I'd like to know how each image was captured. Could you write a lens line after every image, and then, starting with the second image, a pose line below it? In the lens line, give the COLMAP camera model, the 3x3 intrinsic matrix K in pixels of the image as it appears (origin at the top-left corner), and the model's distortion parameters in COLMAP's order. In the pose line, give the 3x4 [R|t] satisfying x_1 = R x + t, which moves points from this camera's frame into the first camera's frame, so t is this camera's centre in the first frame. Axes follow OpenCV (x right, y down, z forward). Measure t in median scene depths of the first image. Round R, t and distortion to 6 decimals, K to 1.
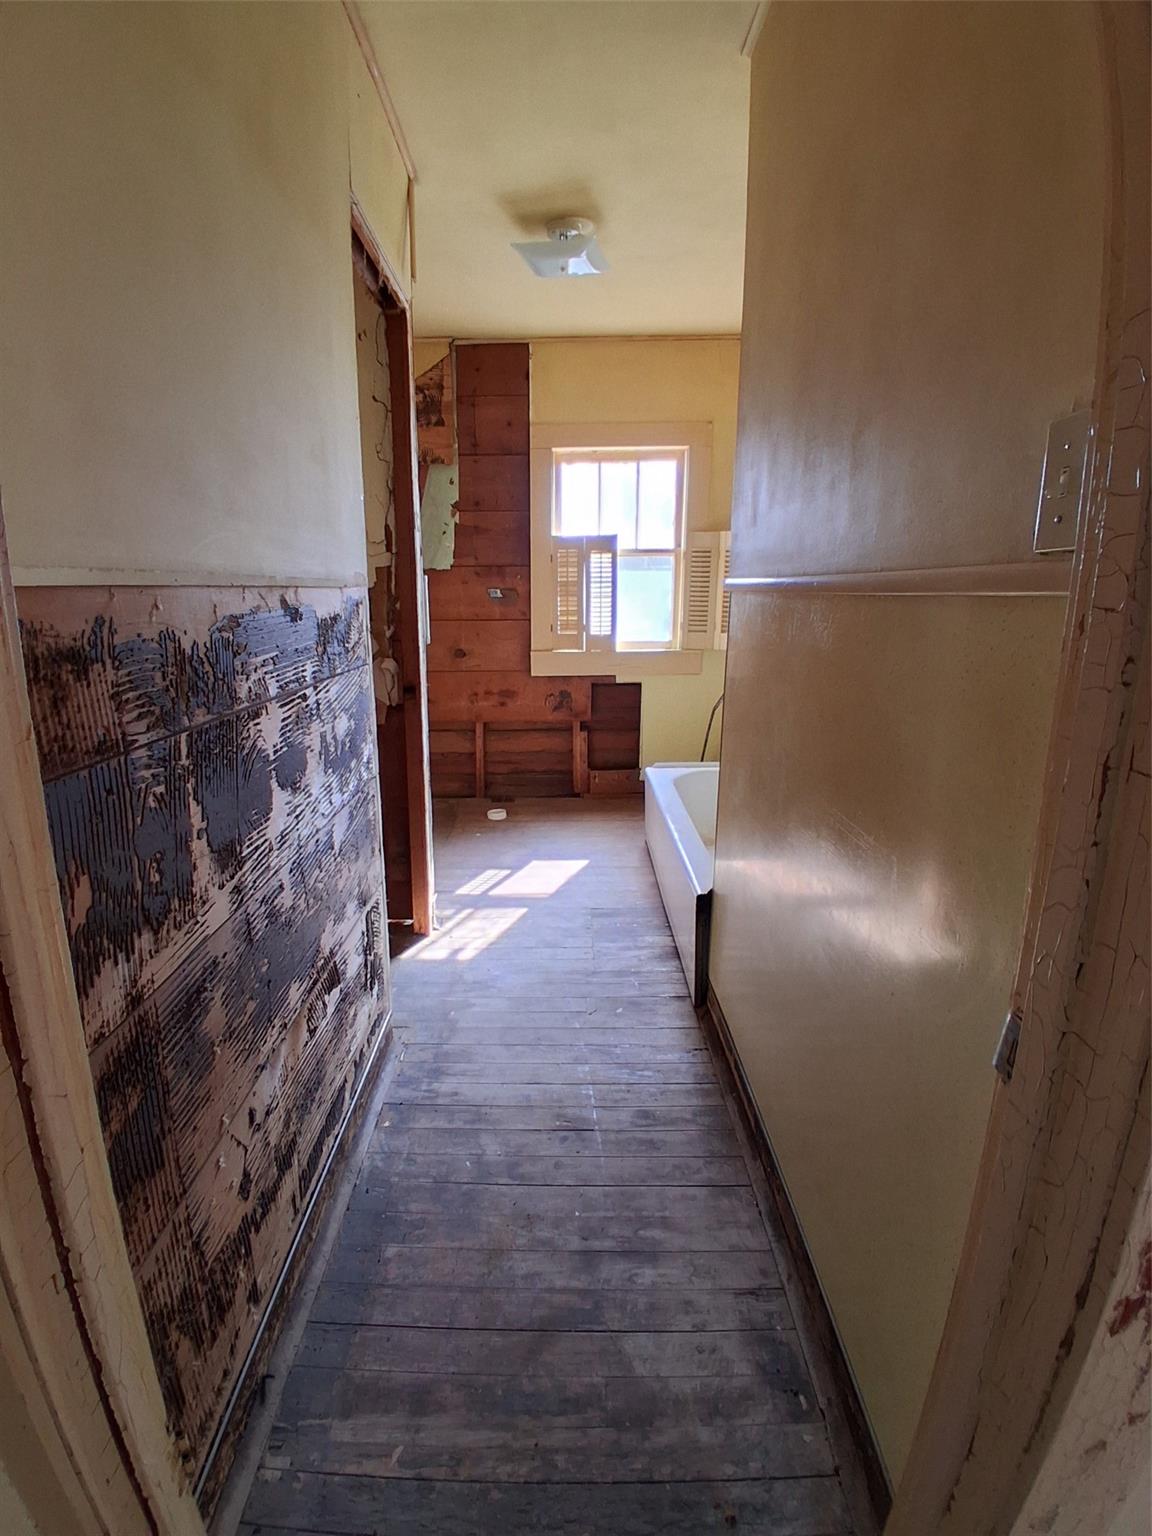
lens RADIAL K [[782.2, 0, 575.9], [0, 782.2, 770.9], [0, 0, 1]] dist [-0.039904, -0.001016]
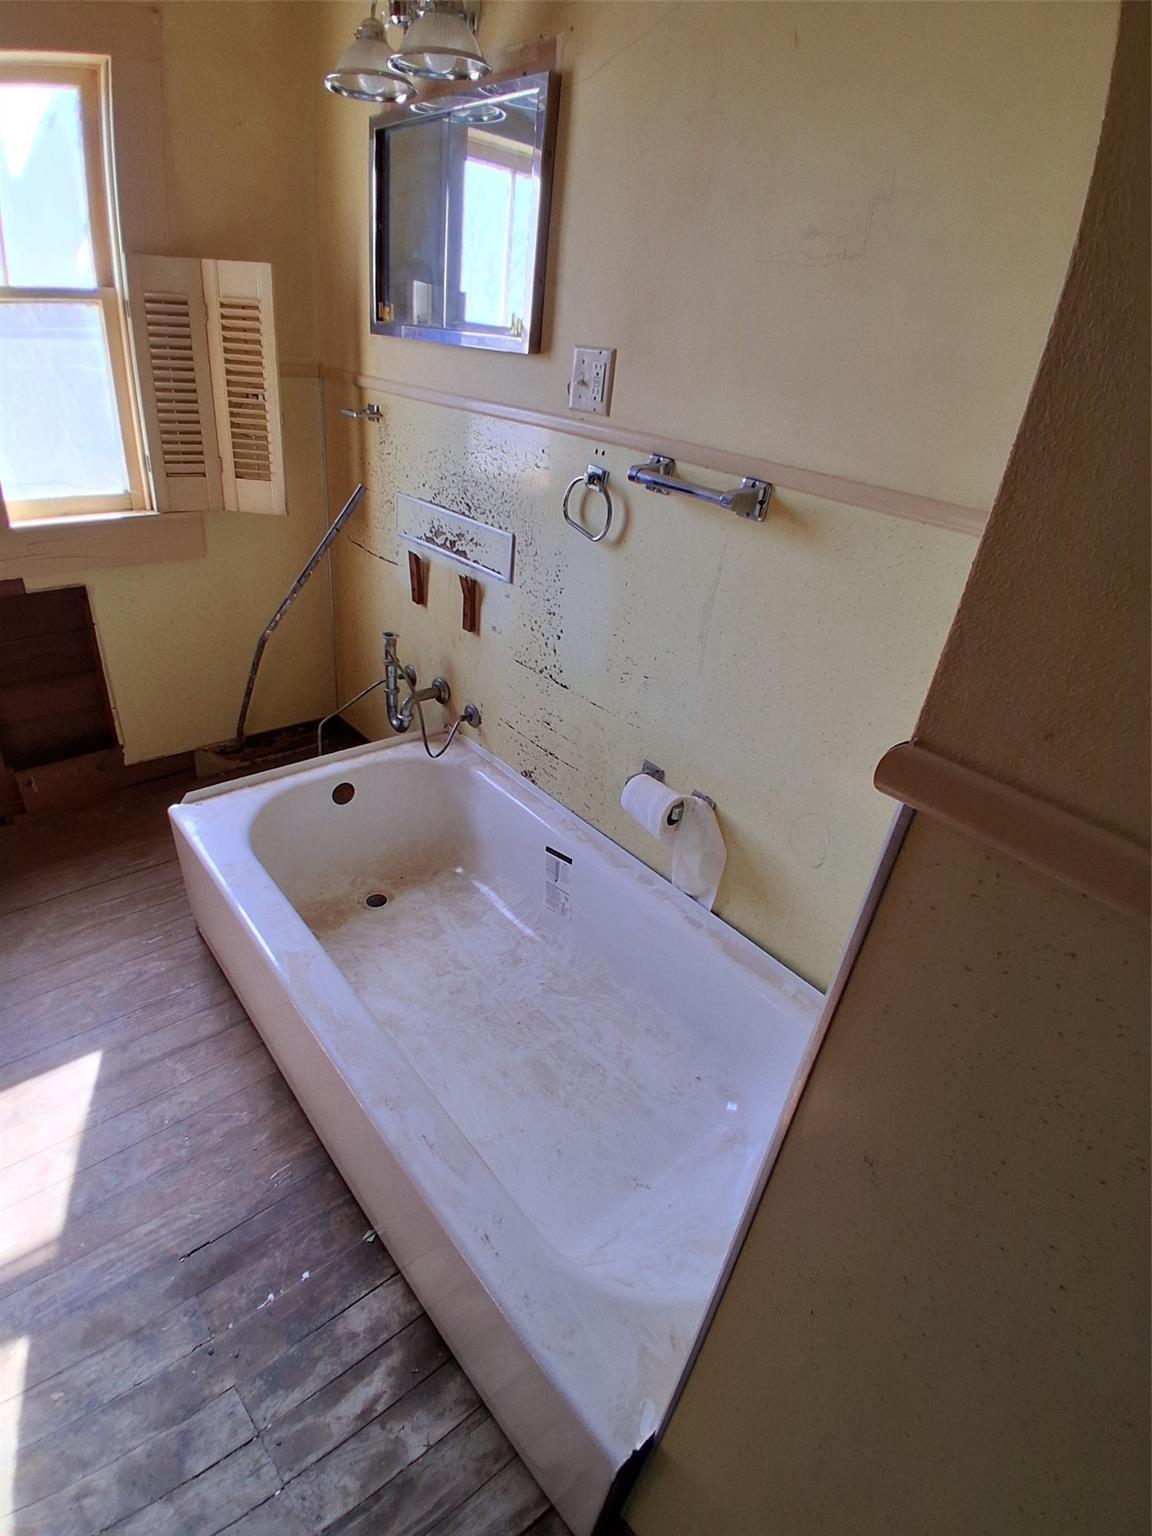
lens RADIAL K [[782.2, 0, 570.8], [0, 782.2, 763.9], [0, 0, 1]] dist [-0.039904, -0.001016]
pose [[0.767745, -0.256991, 0.586961, 0.005742], [0.054825, 0.939032, 0.339429, -0.159776], [-0.638406, -0.228415, 0.735027, 0.433861]]
